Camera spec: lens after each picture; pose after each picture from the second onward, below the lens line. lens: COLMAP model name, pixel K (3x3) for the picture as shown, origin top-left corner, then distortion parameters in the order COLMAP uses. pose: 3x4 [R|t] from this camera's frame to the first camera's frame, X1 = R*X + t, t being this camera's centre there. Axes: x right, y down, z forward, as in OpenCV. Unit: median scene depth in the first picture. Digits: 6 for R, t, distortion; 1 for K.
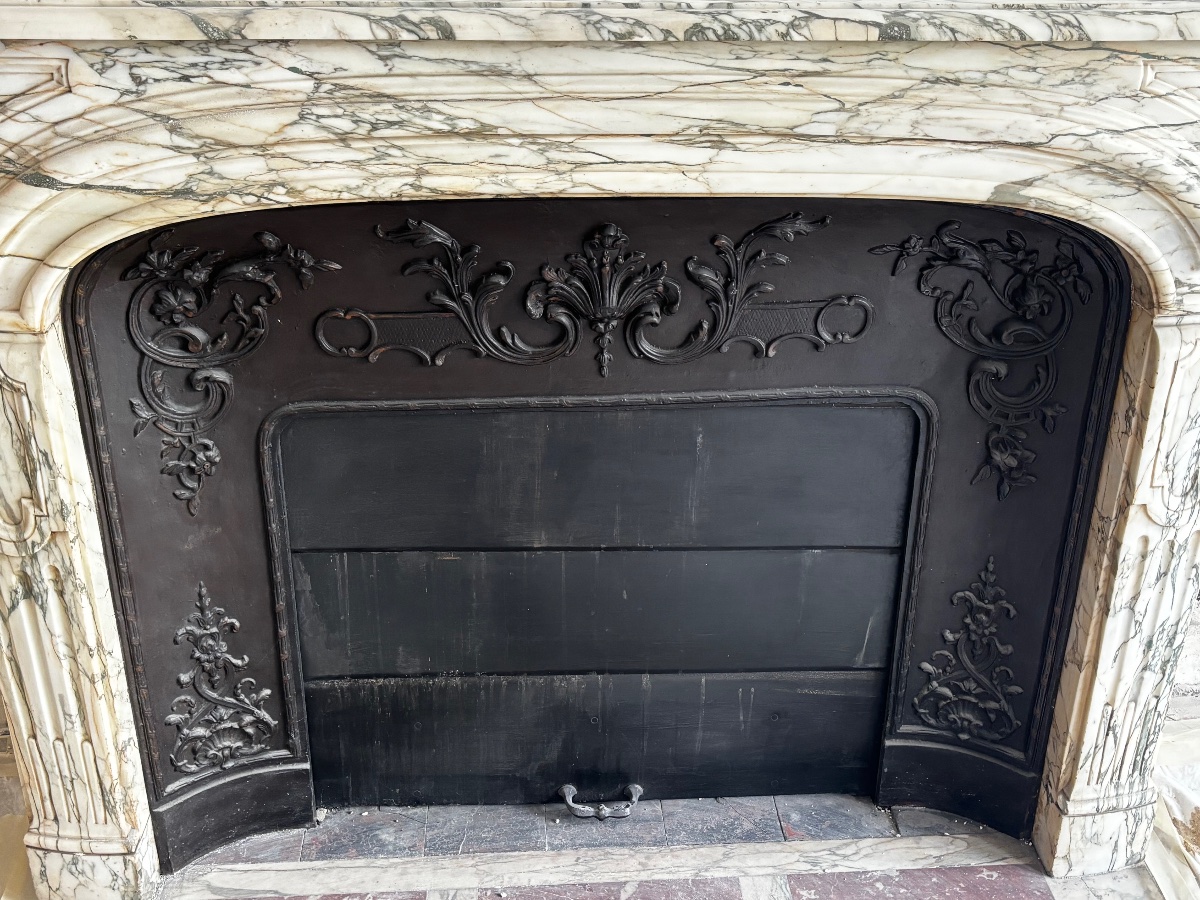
lens RADIAL K [[1331.3, 0, 605.4], [0, 1331.3, 447.4], [0, 0, 1]] dist [0.099714, -0.262558]
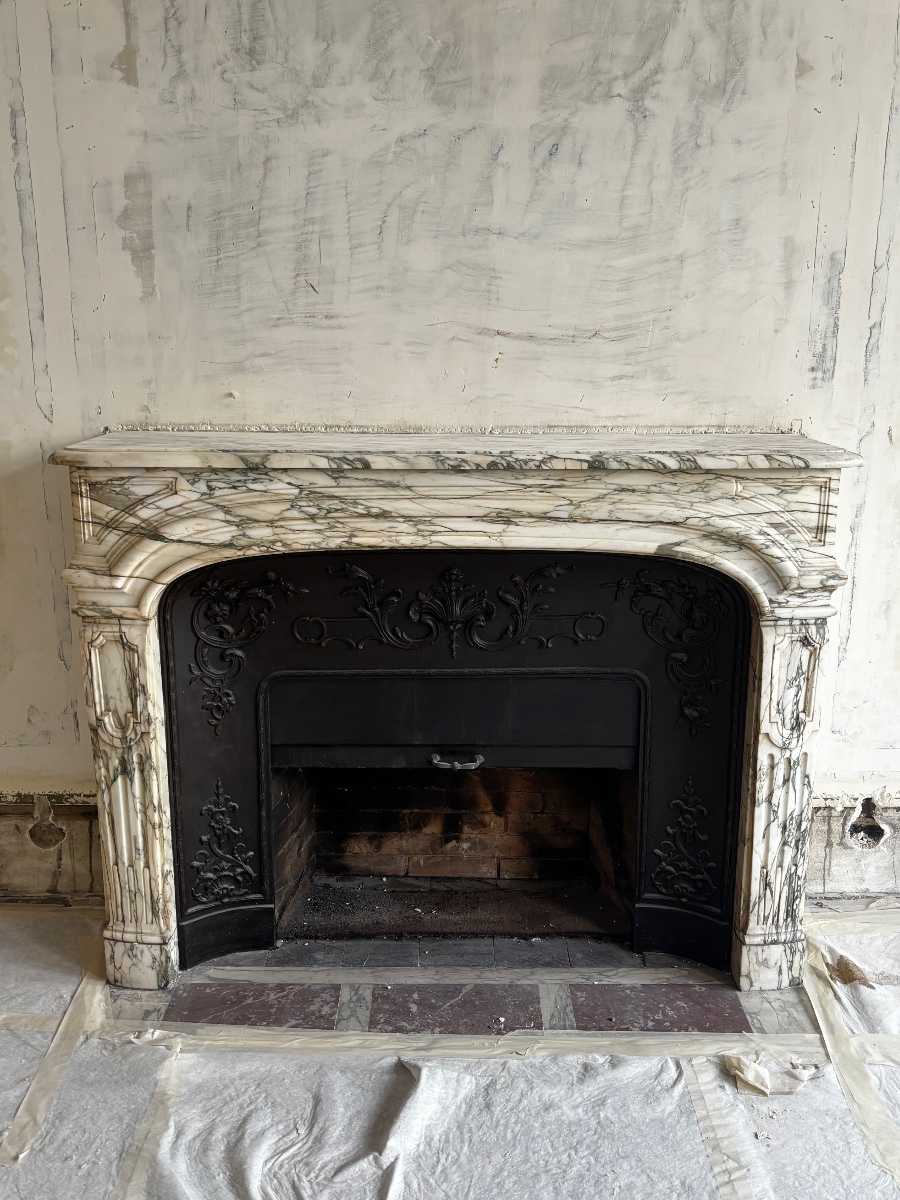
lens RADIAL K [[1060.3, 0, 450.0], [0, 1060.3, 600.0], [0, 0, 1]] dist [0.227573, -0.805072]
pose [[0.997378, 0.006512, -0.072072, 0.099711], [-0.022359, 0.974945, -0.221320, 0.192793], [0.068825, 0.222351, 0.972534, -0.399611]]
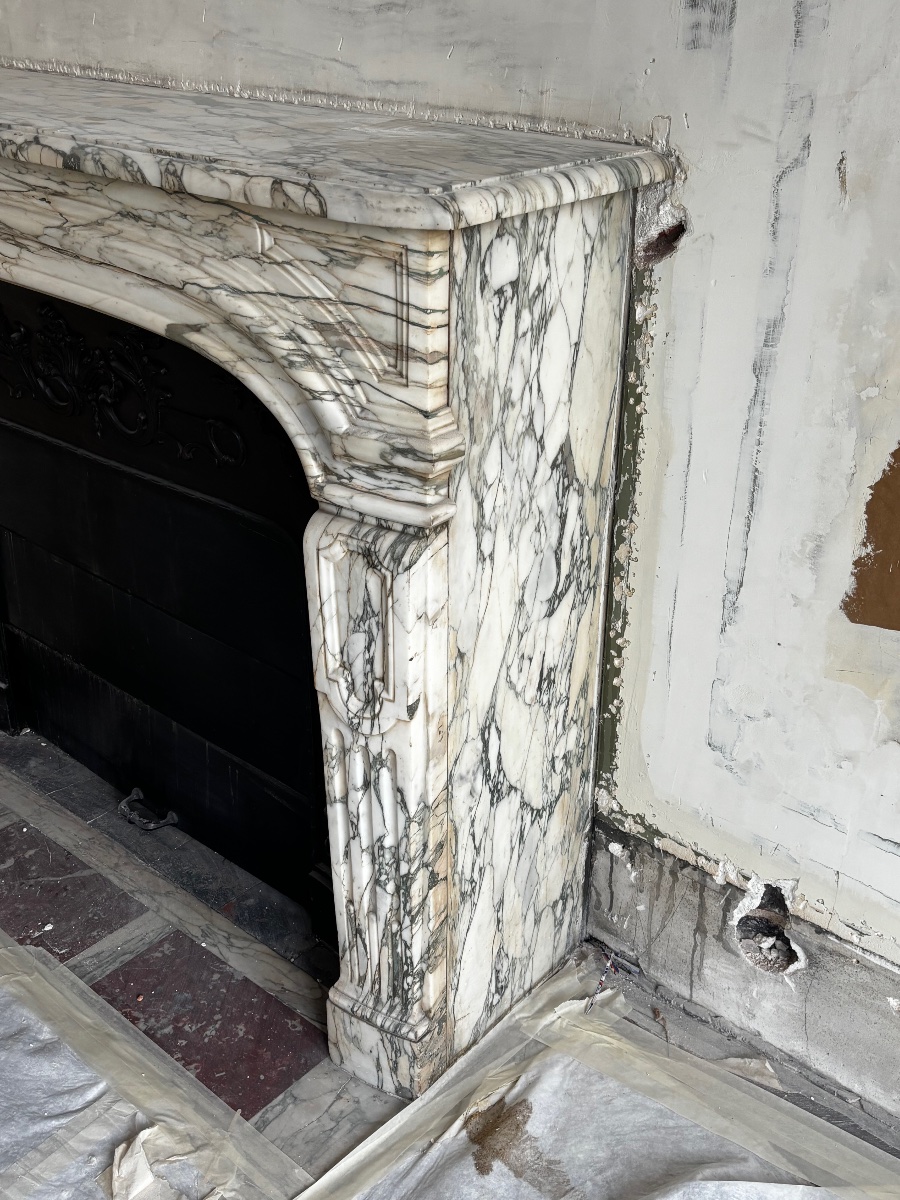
lens RADIAL K [[1255.9, 0, 450.0], [0, 1255.9, 600.0], [0, 0, 1]] dist [0.147068, -0.381384]
pose [[0.710670, 0.315828, -0.628650, 1.038100], [-0.310844, 0.942580, 0.122143, -0.164227], [0.631129, 0.108609, 0.768036, 0.359697]]
